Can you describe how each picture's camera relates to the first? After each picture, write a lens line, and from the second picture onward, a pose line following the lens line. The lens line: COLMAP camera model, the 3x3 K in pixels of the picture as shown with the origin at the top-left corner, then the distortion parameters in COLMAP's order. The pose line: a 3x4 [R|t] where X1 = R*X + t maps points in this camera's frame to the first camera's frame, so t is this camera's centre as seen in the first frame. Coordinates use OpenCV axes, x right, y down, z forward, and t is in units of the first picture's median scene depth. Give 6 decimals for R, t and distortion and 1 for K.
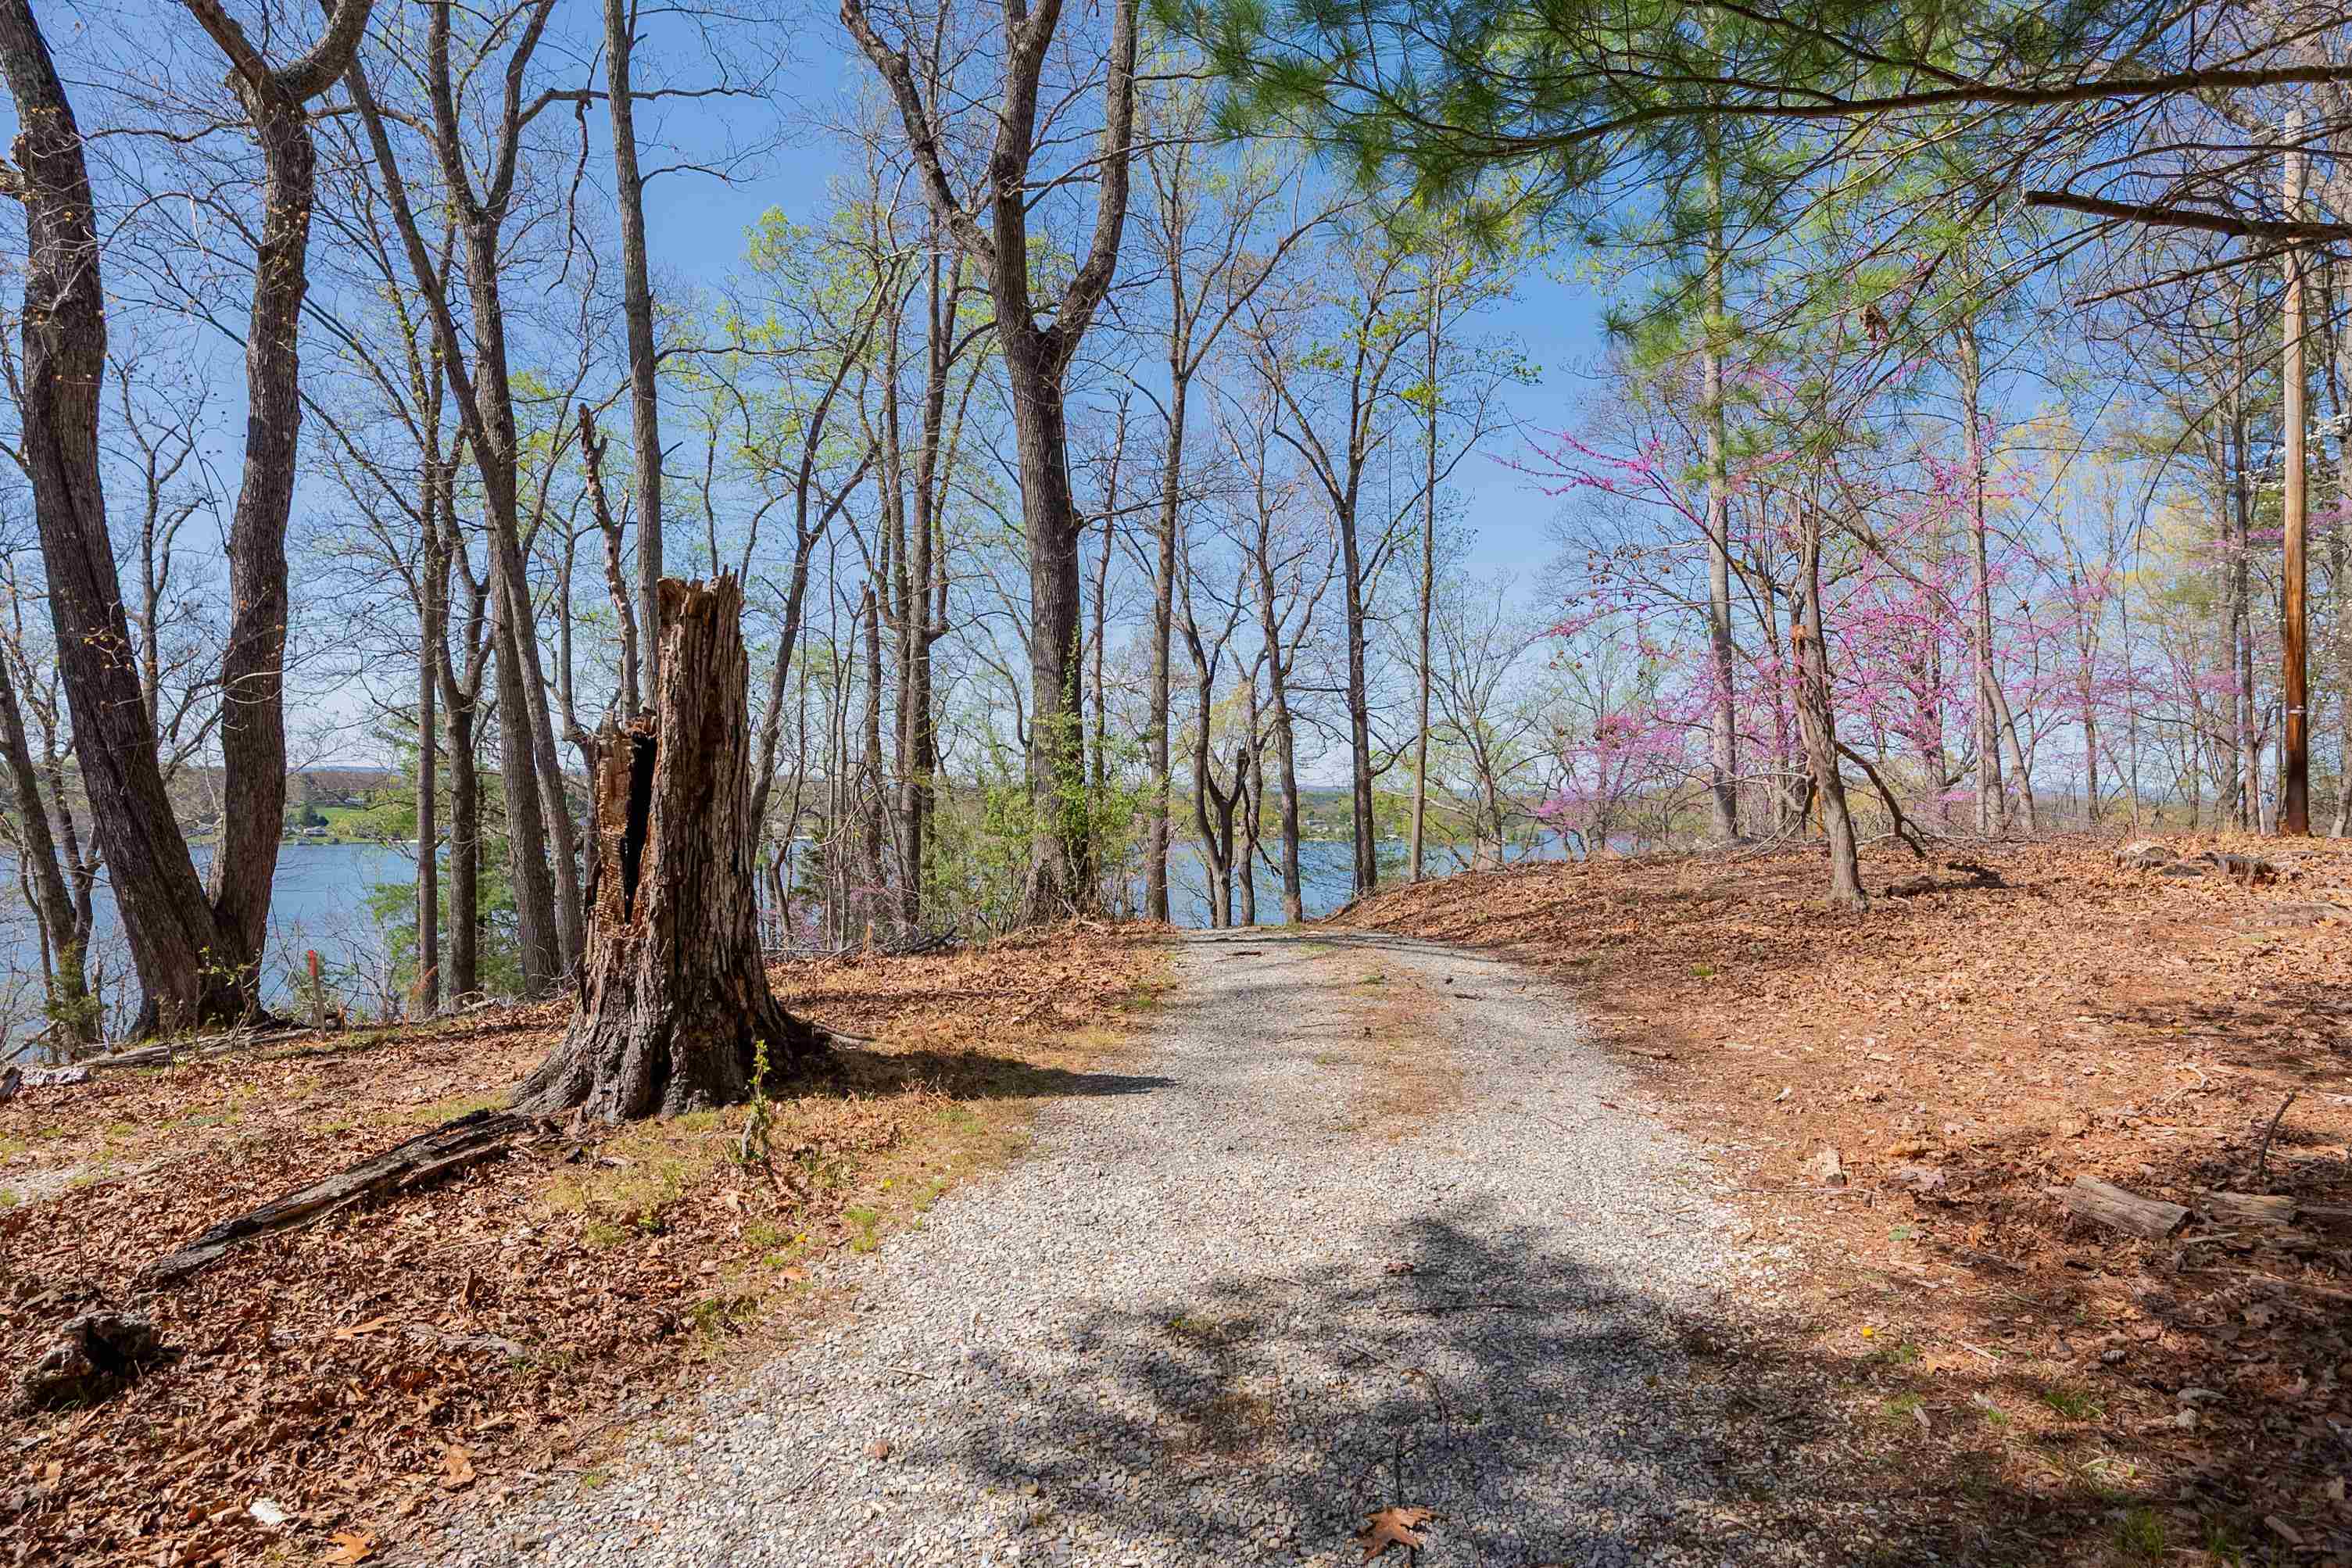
lens RADIAL K [[1363.1, 0, 1165.6], [0, 1363.1, 780.7], [0, 0, 1]] dist [-0.003157, 0.000029]
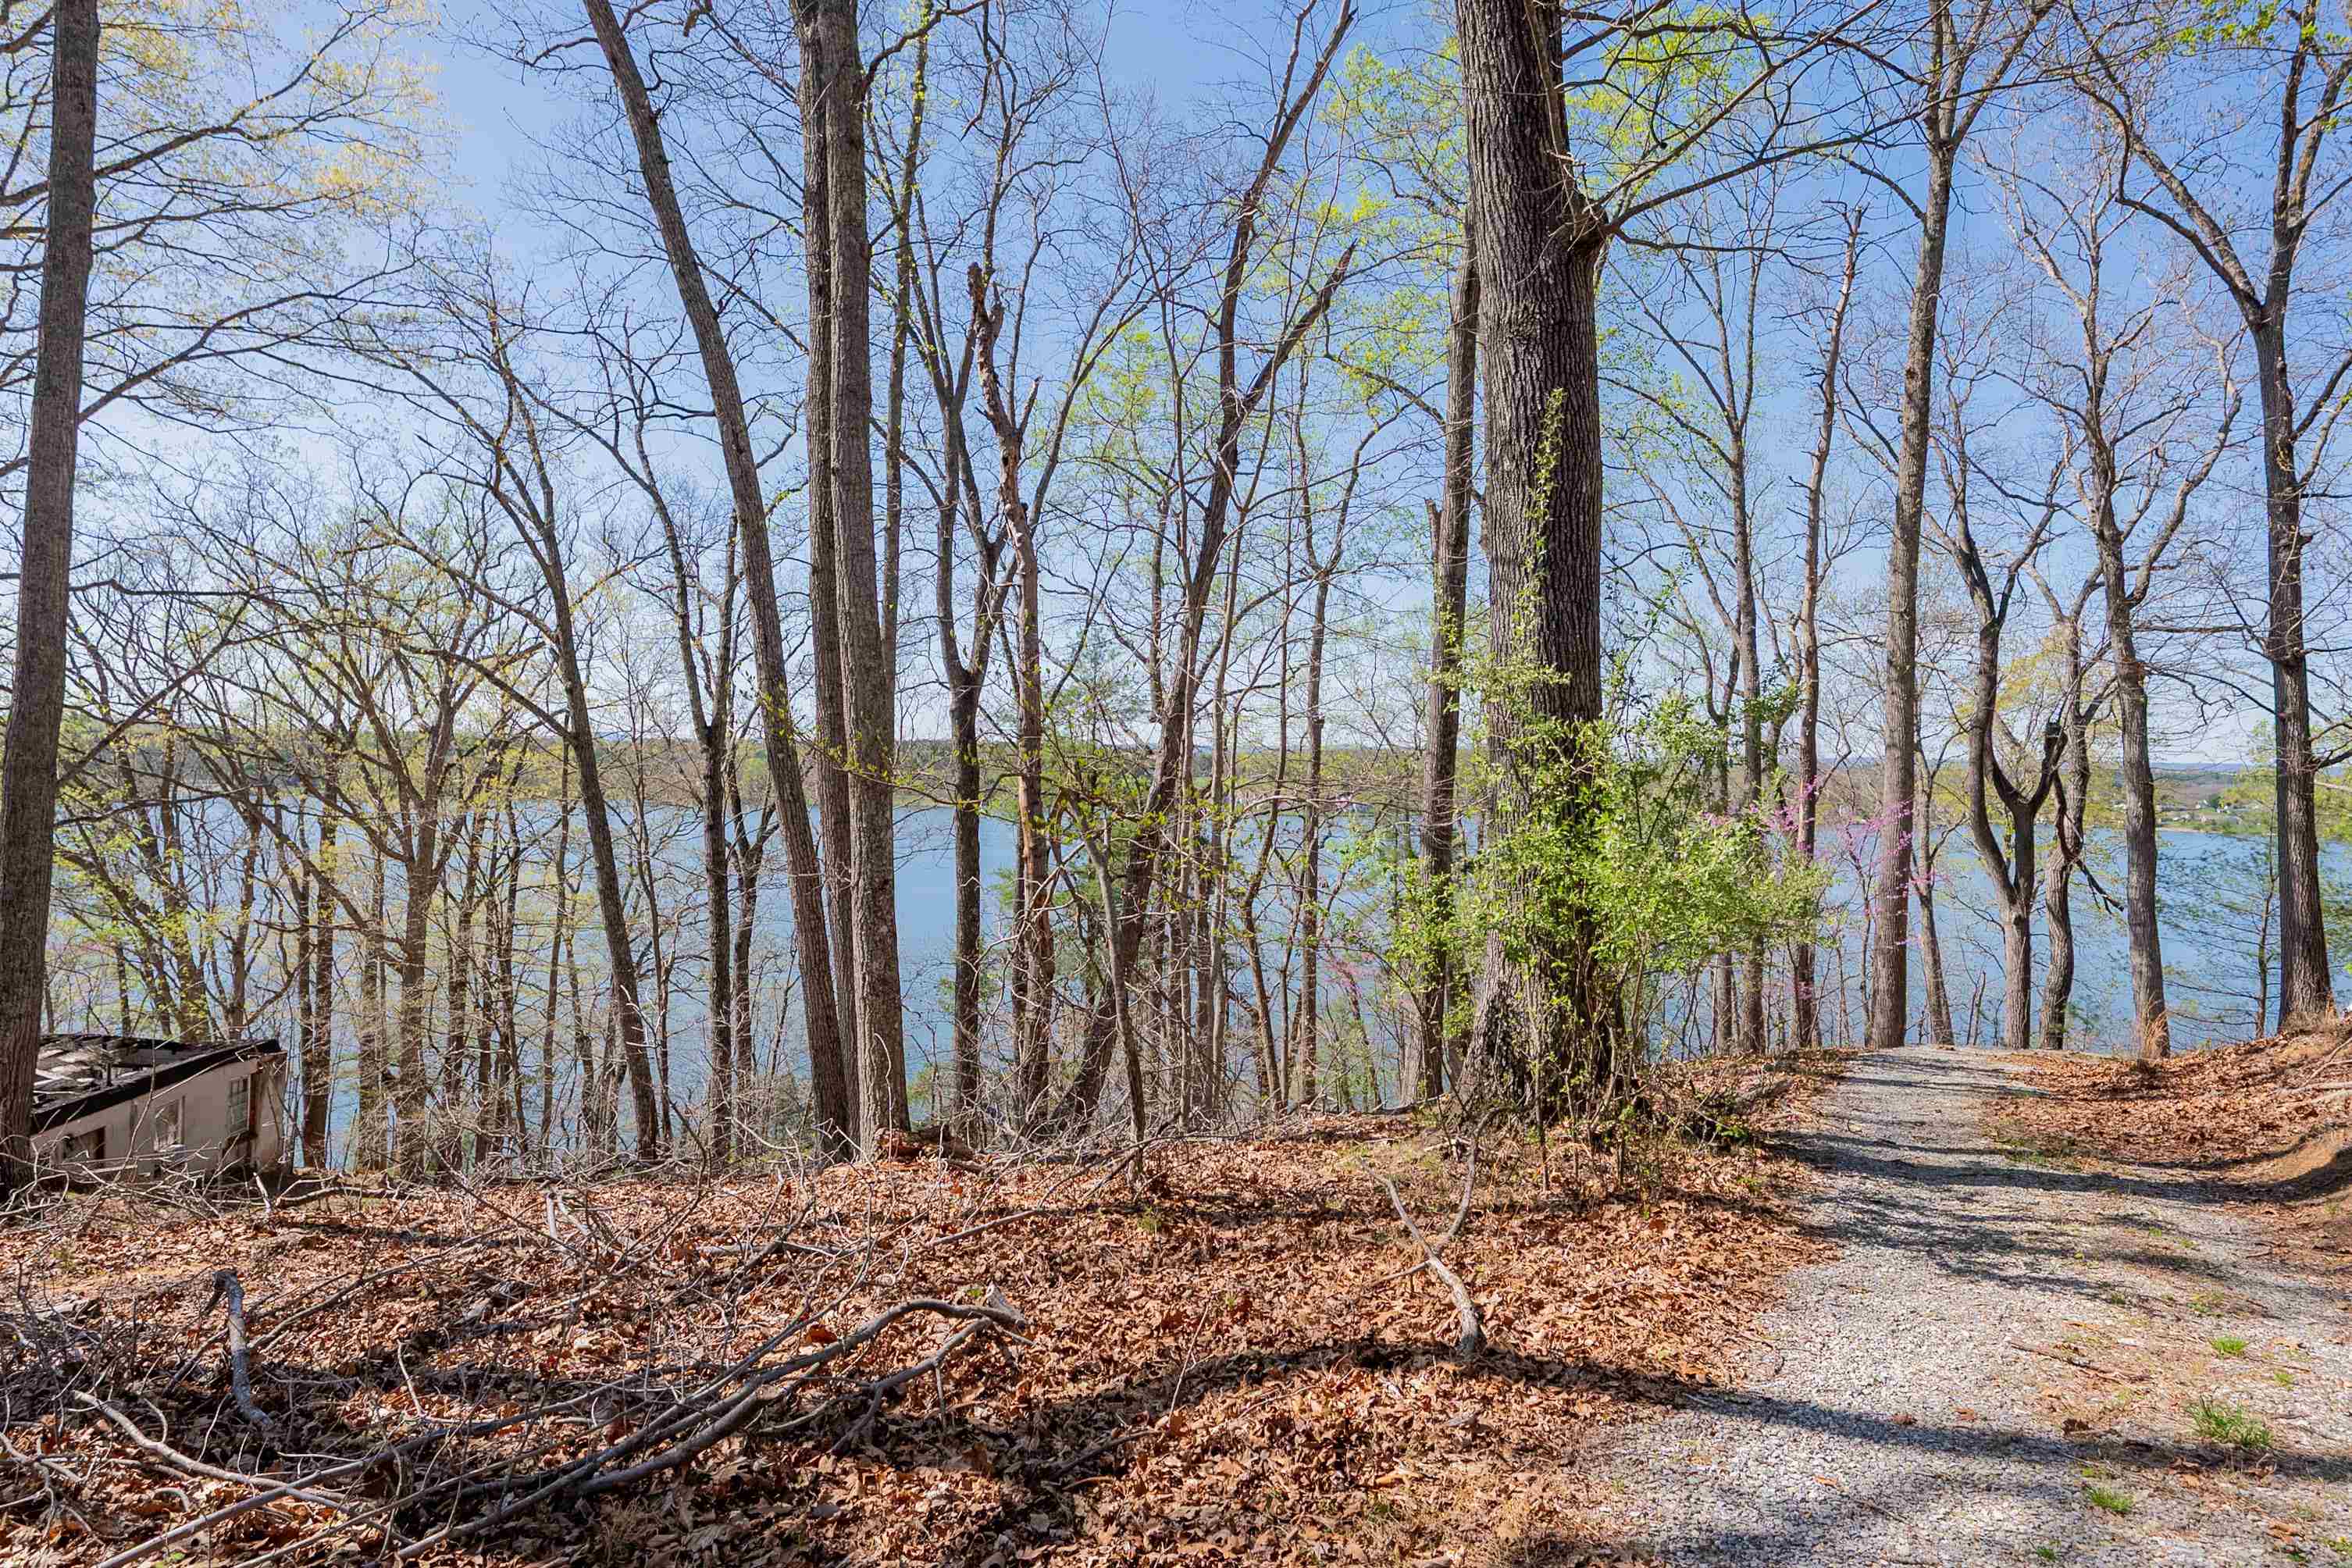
lens RADIAL K [[1363.1, 0, 1165.6], [0, 1363.1, 780.7], [0, 0, 1]] dist [-0.003157, 0.000029]
pose [[0.864611, 0.010326, -0.502336, 0.017284], [-0.001287, 0.999831, 0.018338, -0.007138], [0.502441, -0.015209, 0.864478, 0.232867]]
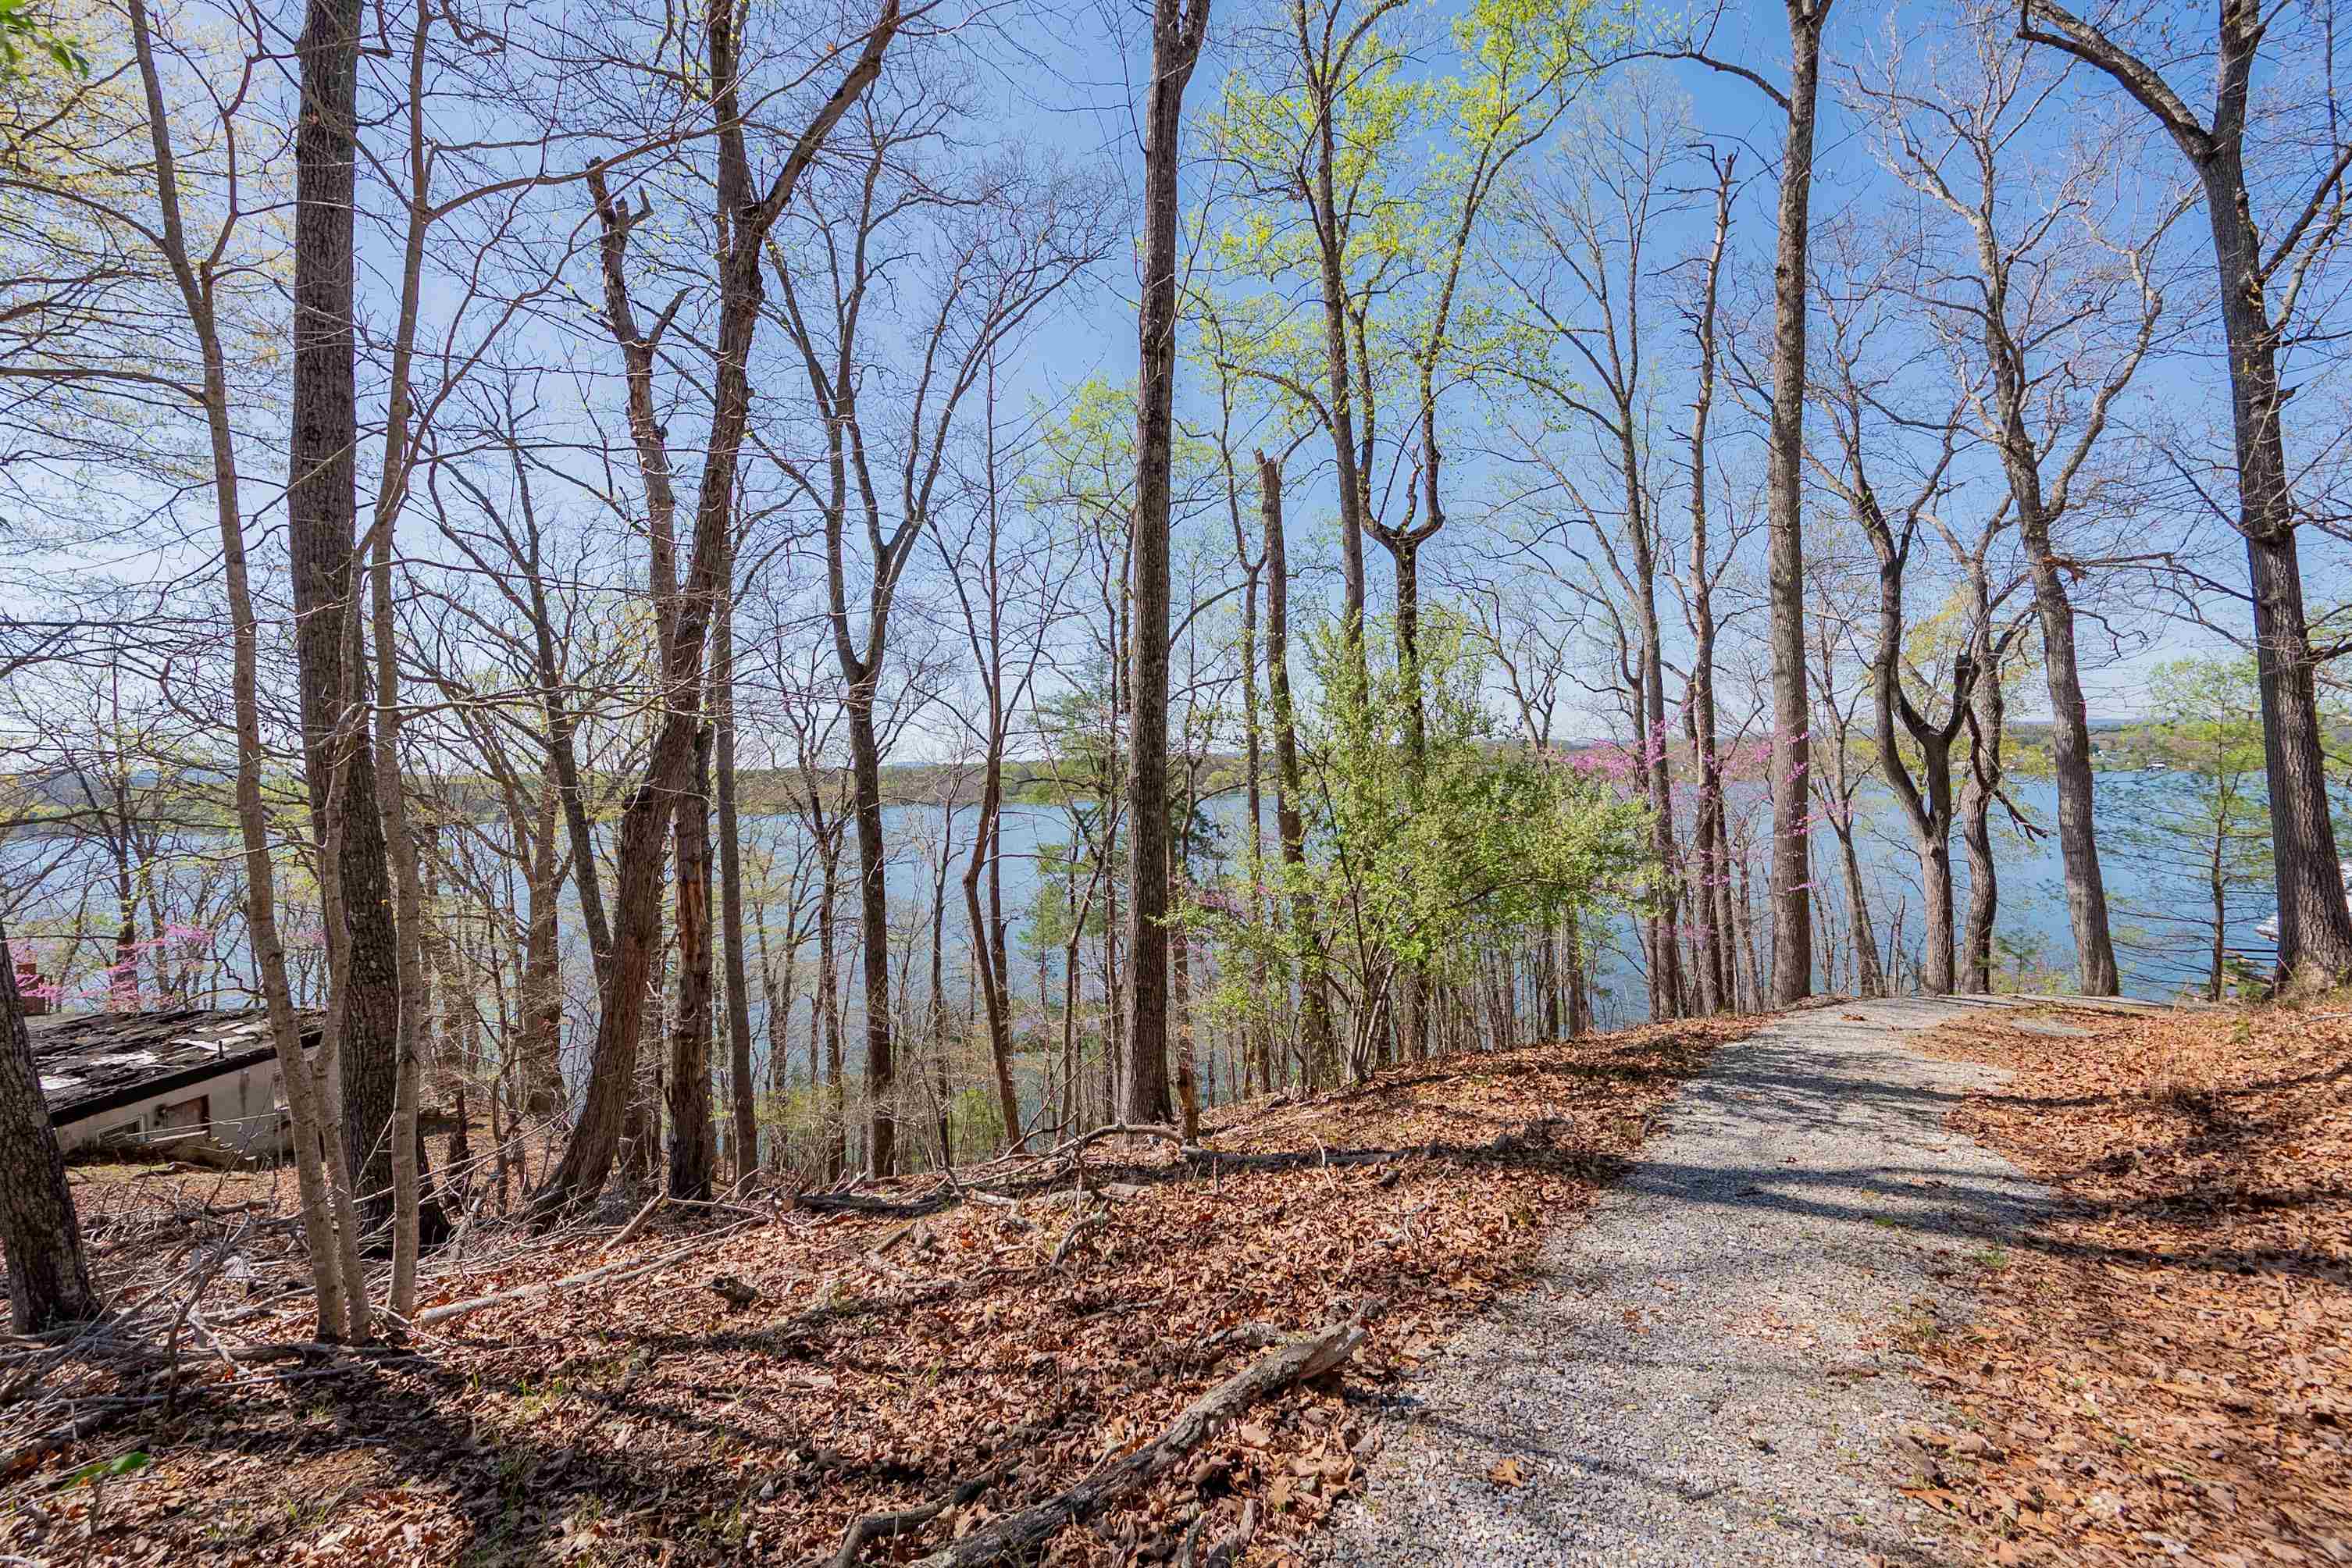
lens RADIAL K [[937.8, 0, 1174.5], [0, 937.8, 780.6], [0, 0, 1]] dist [-0.000021, 0.000424]
pose [[0.800155, -0.030858, -0.598999, 0.022363], [0.052864, 0.998417, 0.019181, 0.010786], [0.597459, -0.047013, 0.800520, 0.447161]]
